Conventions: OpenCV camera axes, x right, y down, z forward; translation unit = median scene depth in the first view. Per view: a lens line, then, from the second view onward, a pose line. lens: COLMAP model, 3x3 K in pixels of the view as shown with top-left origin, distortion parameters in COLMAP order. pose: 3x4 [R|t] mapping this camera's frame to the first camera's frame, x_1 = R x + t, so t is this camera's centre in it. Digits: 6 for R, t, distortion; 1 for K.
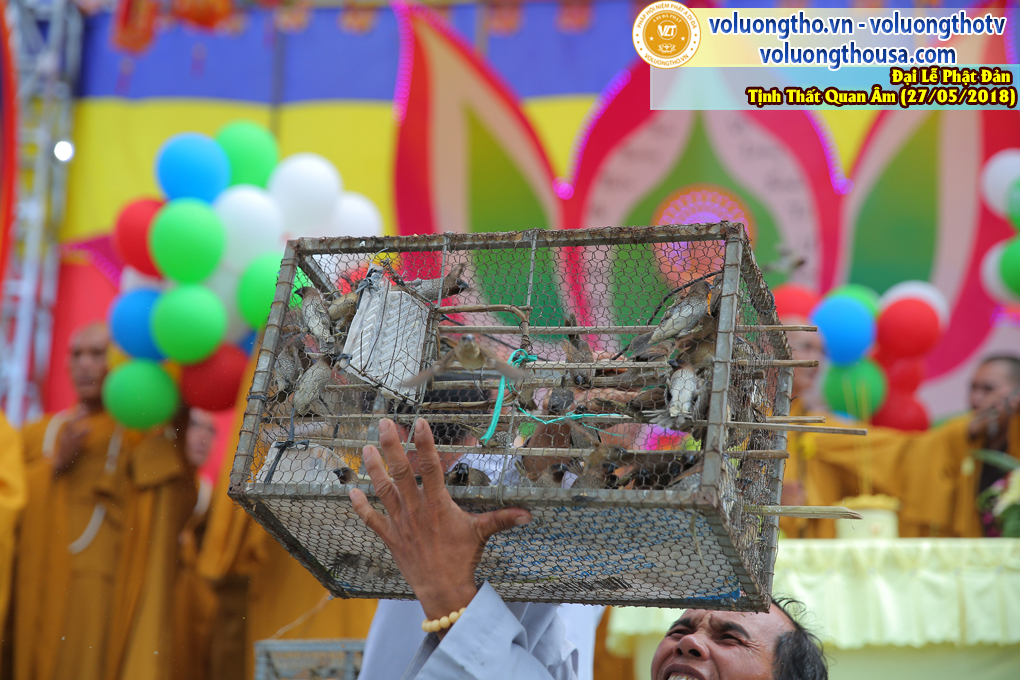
lens RADIAL K [[1840.3, 0, 510.0], [0, 1840.3, 340.0], [0, 0, 1]] dist [0.178572, 0.209666]
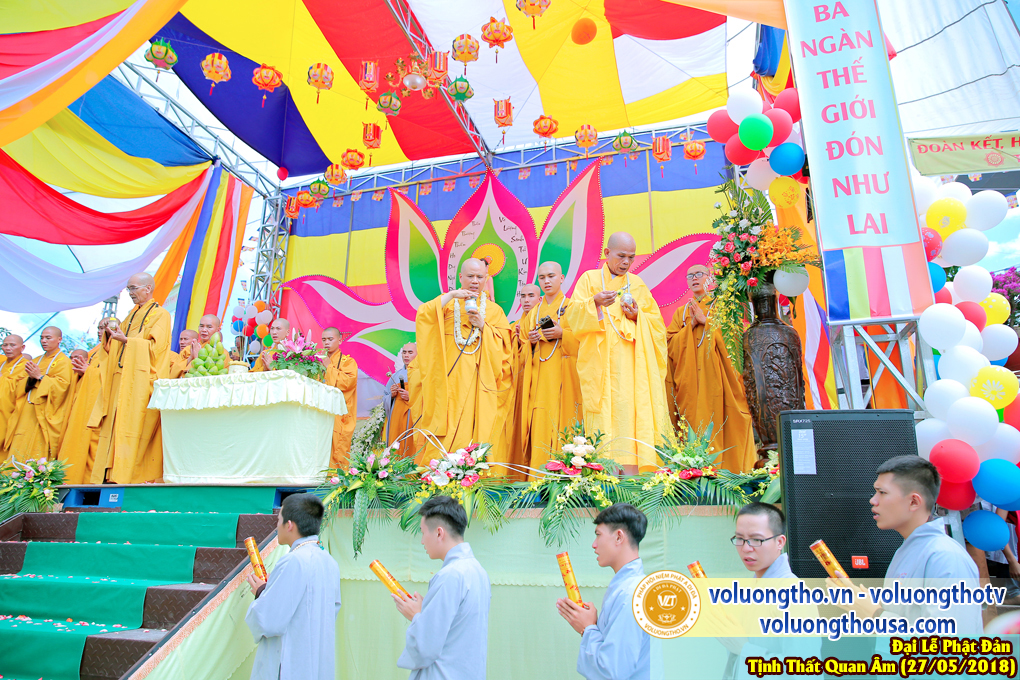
lens RADIAL K [[677.8, 0, 510.0], [0, 677.8, 340.0], [0, 0, 1]] dist [-0.108923, 0.000492]
pose [[0.979358, -0.063511, -0.191897, 0.324160], [0.074533, 0.995925, 0.050768, 0.011666], [0.187891, -0.064023, 0.980101, 0.010979]]
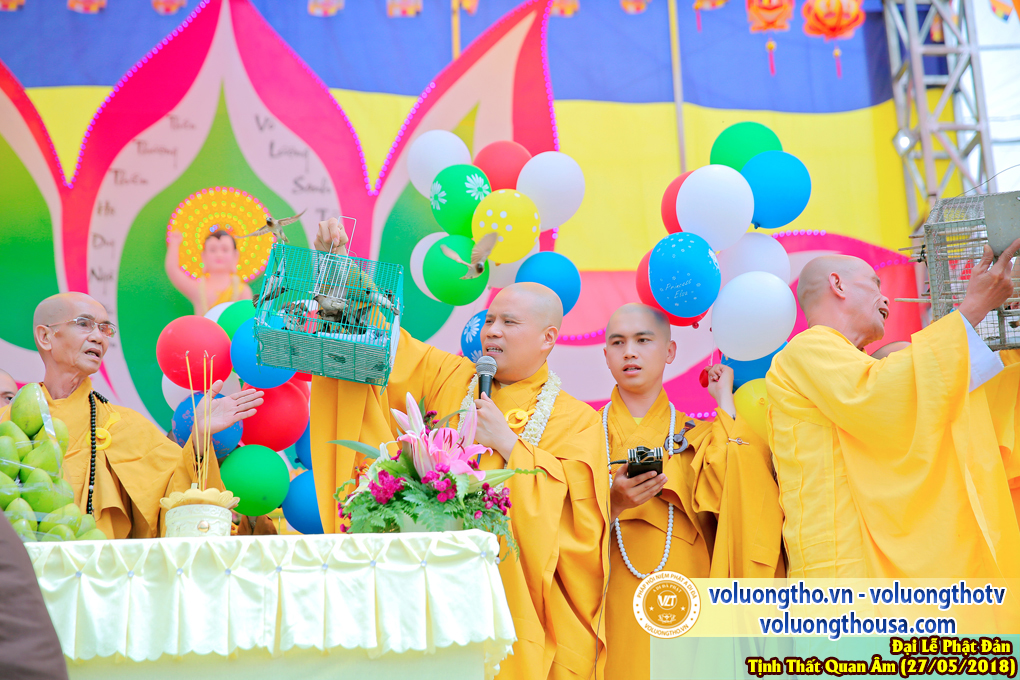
lens RADIAL K [[1863.3, 0, 510.0], [0, 1863.3, 340.0], [0, 0, 1]] dist [0.187286, 0.225786]
pose [[0.980436, 0.021064, 0.195708, 0.062422], [-0.017203, 0.999623, -0.021406, 0.012281], [-0.196085, 0.017621, 0.980429, 0.044308]]
